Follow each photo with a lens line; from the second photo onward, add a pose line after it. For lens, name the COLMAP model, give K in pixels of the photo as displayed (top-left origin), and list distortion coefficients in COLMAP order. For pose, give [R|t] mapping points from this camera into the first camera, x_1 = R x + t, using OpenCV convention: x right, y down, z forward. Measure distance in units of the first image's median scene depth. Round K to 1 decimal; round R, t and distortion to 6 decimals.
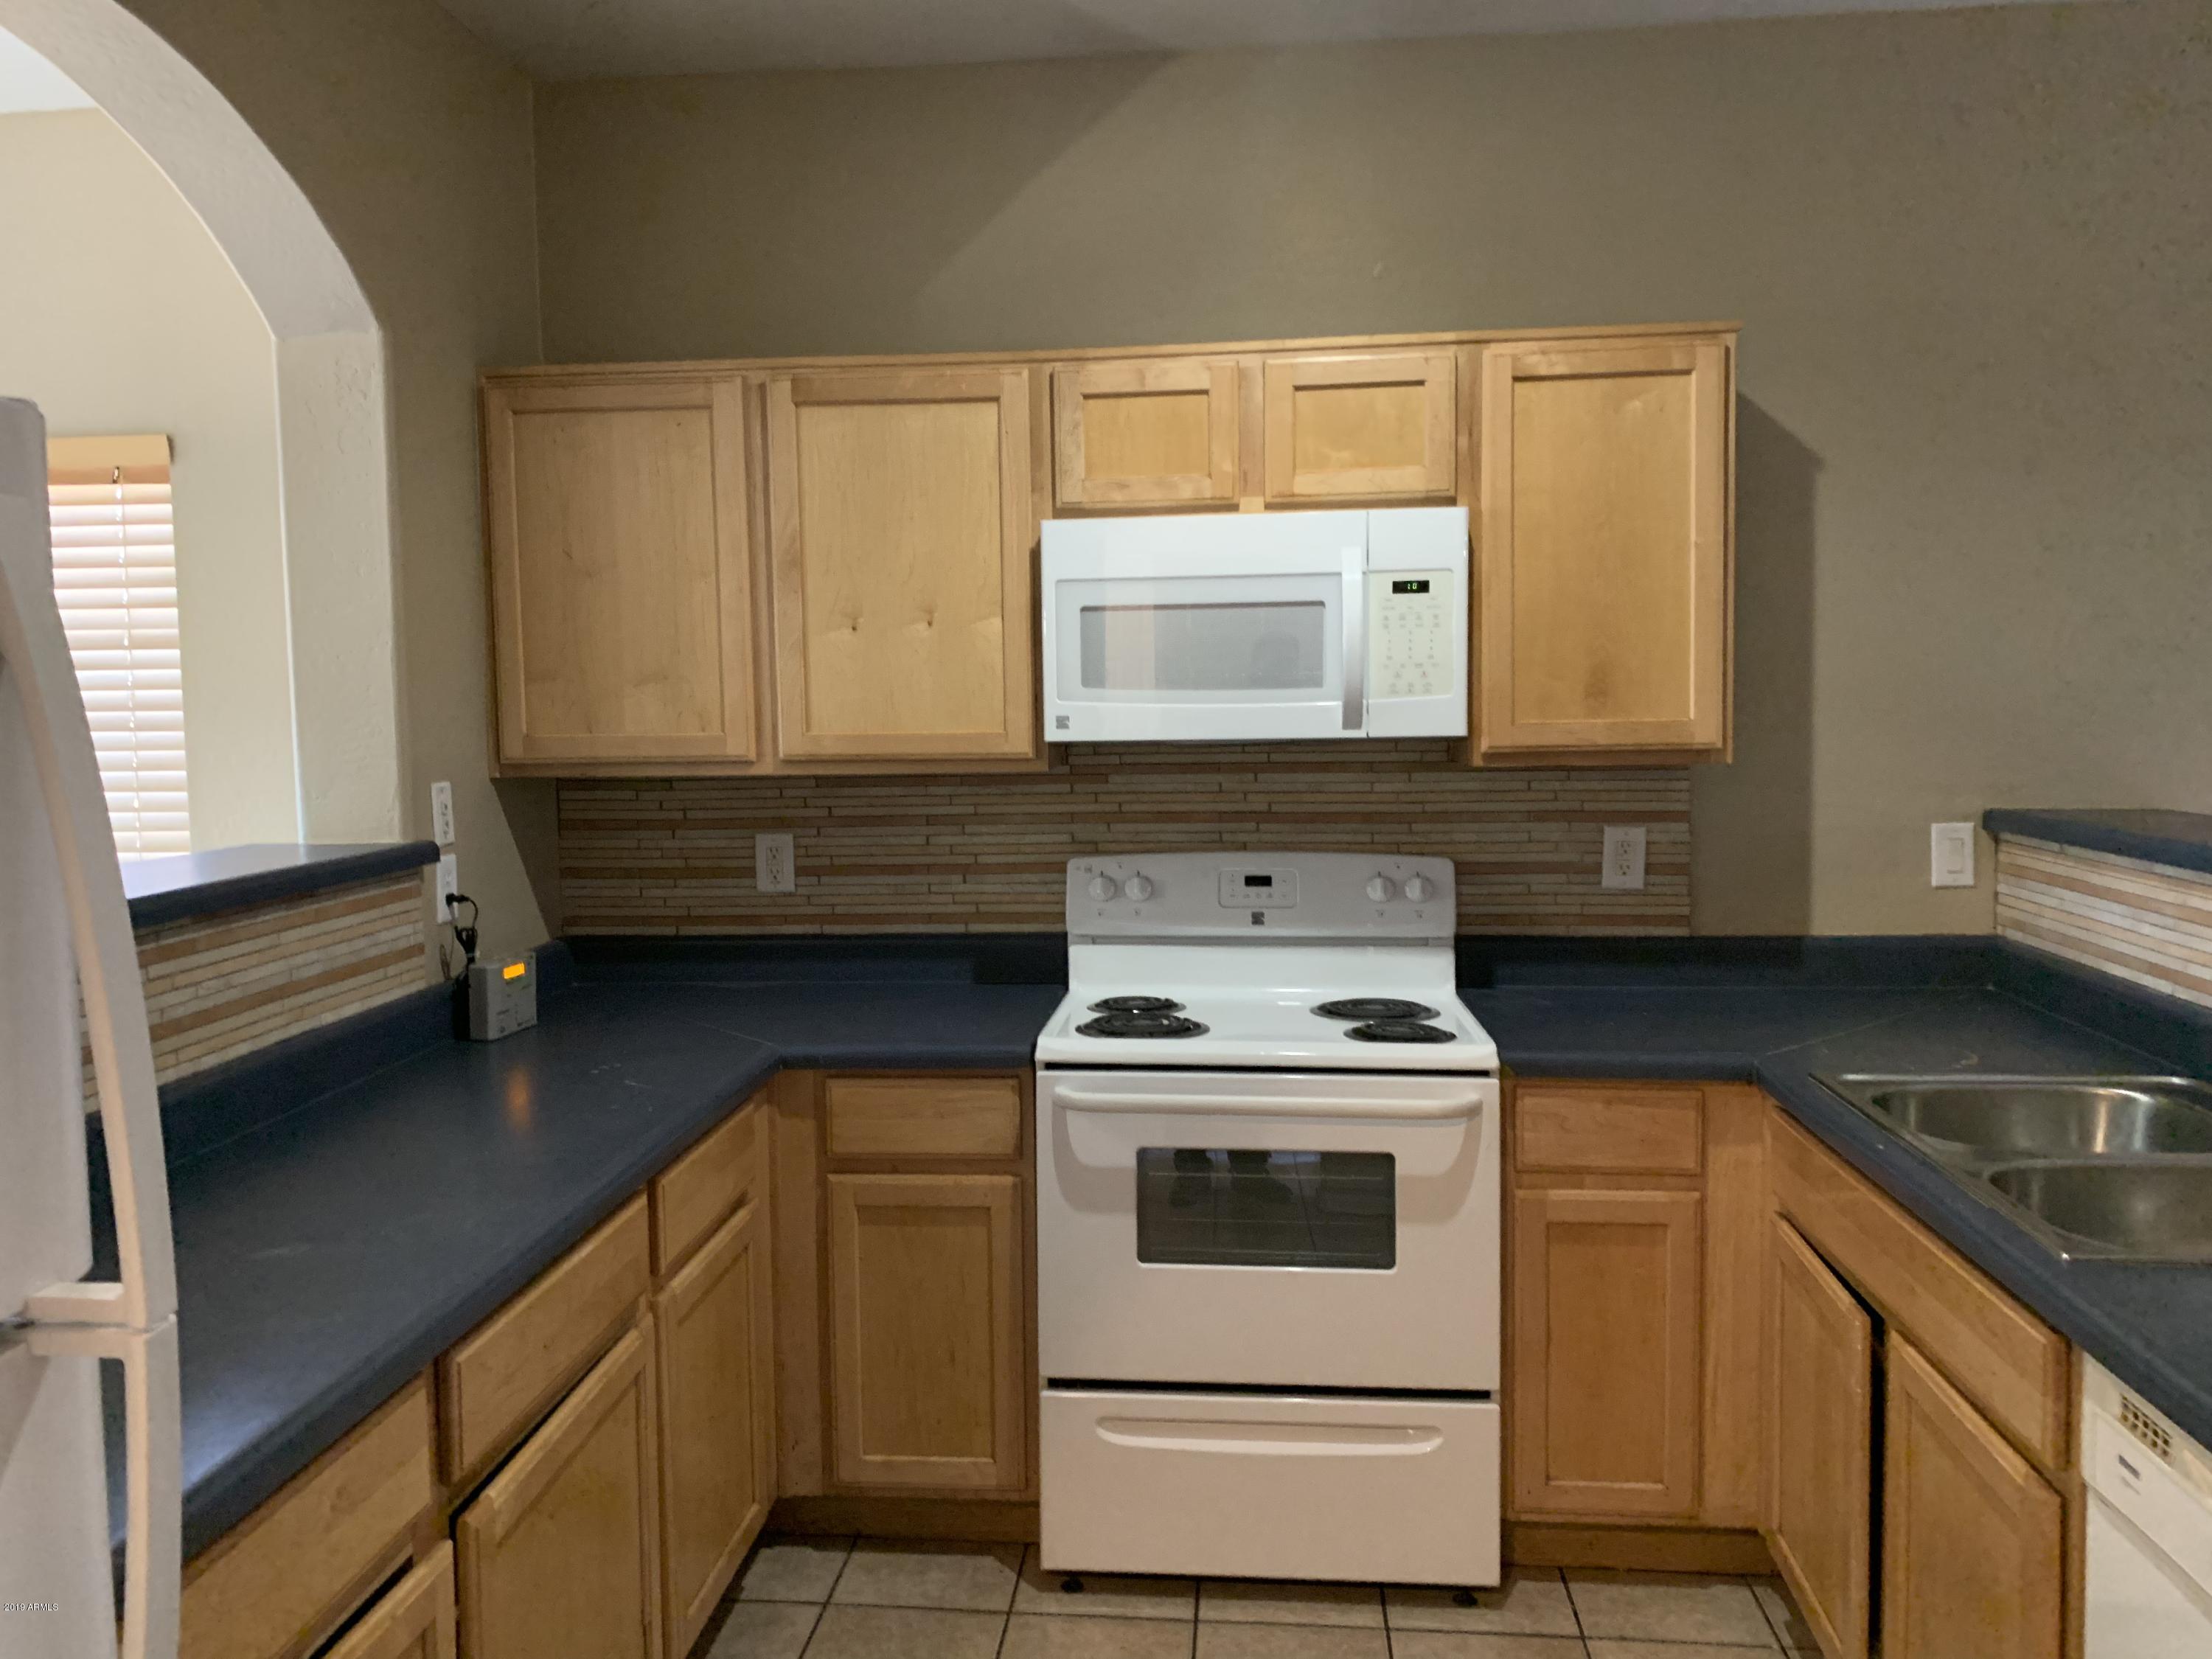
lens RADIAL K [[1681.1, 0, 1088.3], [0, 1681.1, 811.5], [0, 0, 1]] dist [0.035395, -0.046568]
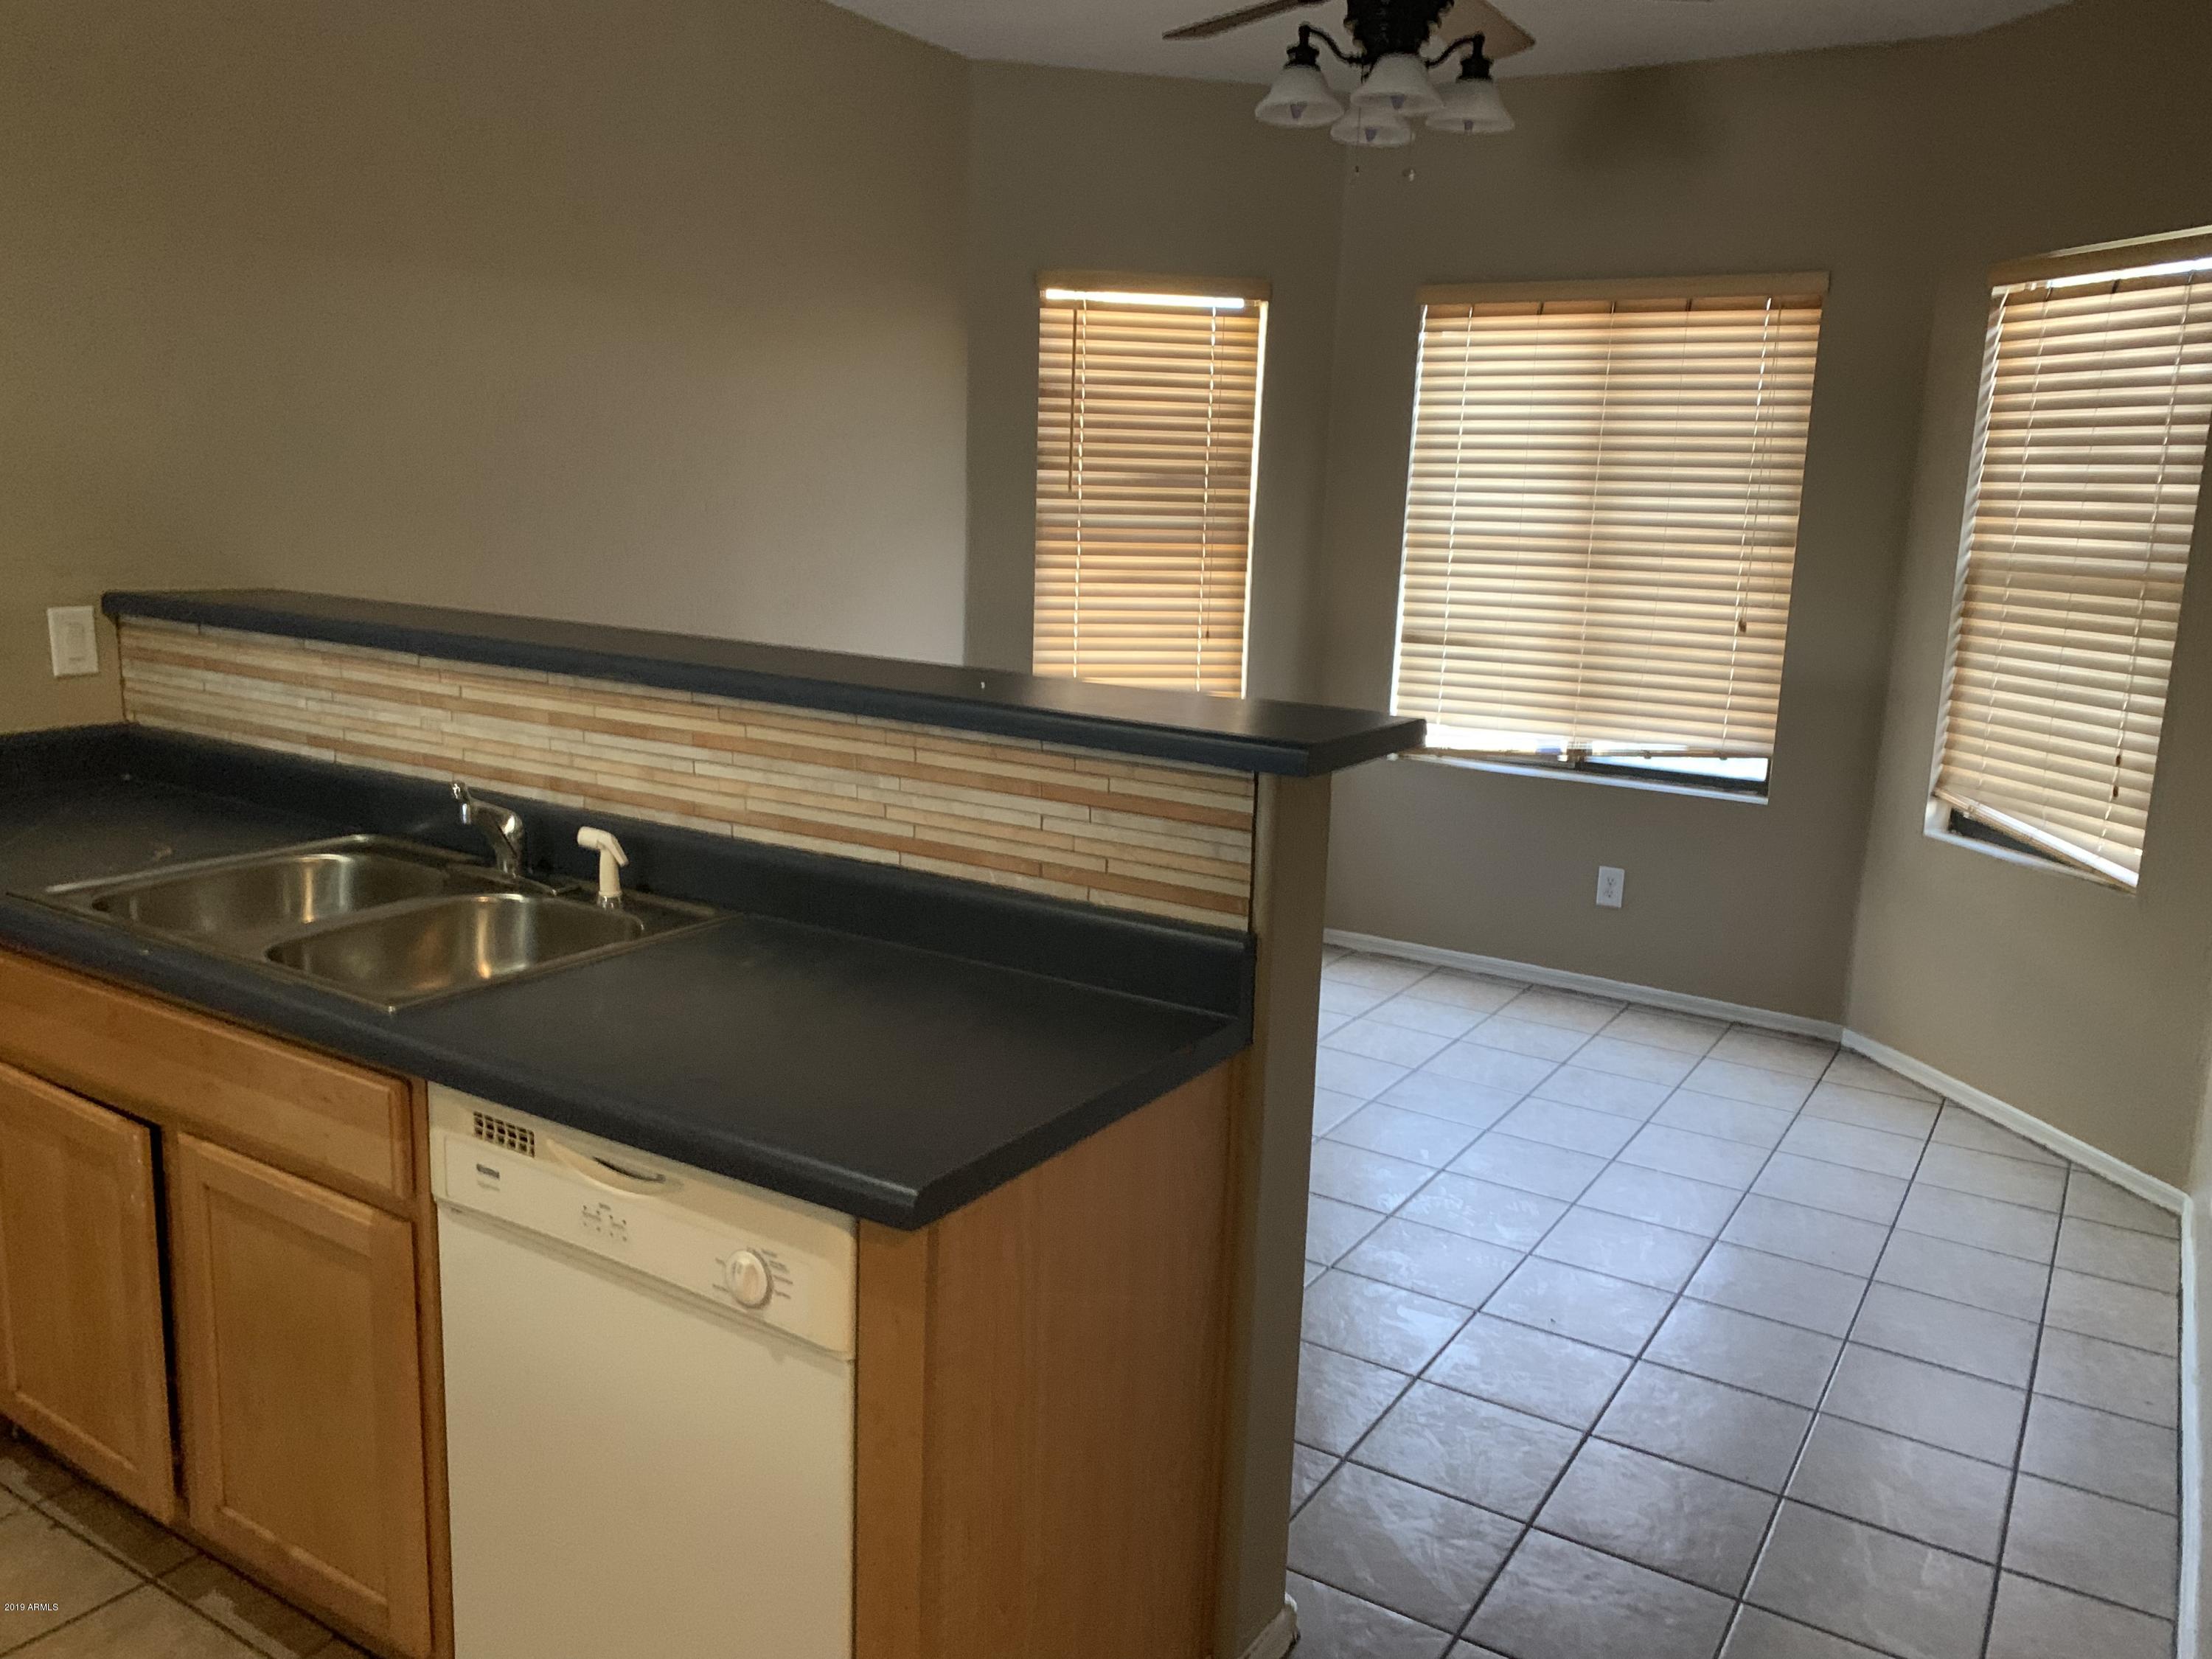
lens RADIAL K [[1681.1, 0, 1123.5], [0, 1681.1, 801.0], [0, 0, 1]] dist [0.035395, -0.046568]
pose [[0.432220, -0.131277, 0.892161, -0.097833], [0.019163, 0.990461, 0.136458, -0.004209], [-0.901565, -0.041883, 0.430613, 0.069074]]
